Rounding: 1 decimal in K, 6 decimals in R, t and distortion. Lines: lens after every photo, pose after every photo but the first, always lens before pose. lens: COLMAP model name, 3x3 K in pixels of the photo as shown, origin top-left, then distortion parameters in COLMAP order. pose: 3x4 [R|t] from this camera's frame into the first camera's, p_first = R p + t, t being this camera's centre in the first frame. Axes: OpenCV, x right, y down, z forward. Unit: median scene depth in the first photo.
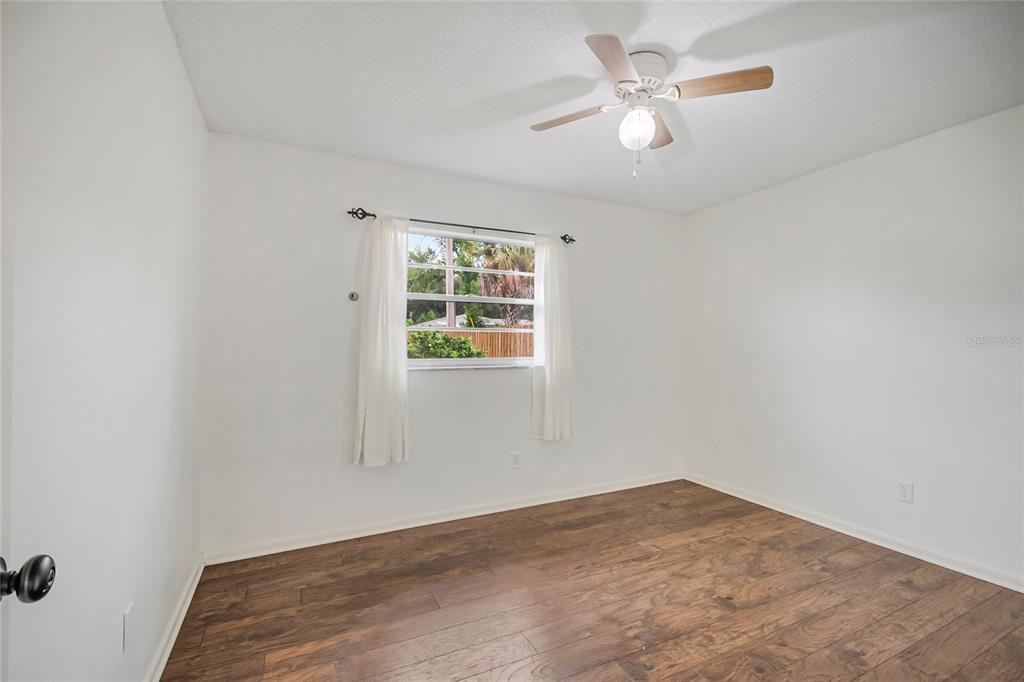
lens RADIAL K [[447.2, 0, 523.9], [0, 447.2, 348.8], [0, 0, 1]] dist [0.037284, -0.033344]
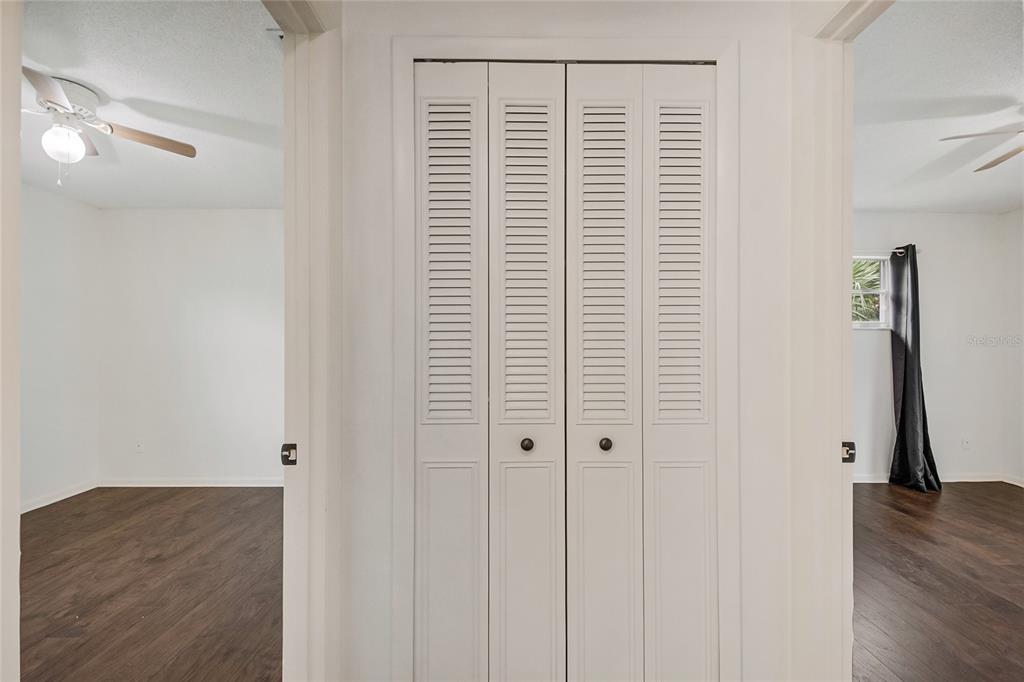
lens RADIAL K [[453.8, 0, 513.4], [0, 453.8, 343.3], [0, 0, 1]] dist [0.002761, -0.012286]
pose [[0.441109, 0.003441, 0.897447, -0.193205], [0.005959, 0.999959, -0.006763, -0.001348], [-0.897434, 0.008331, 0.441071, -0.355541]]
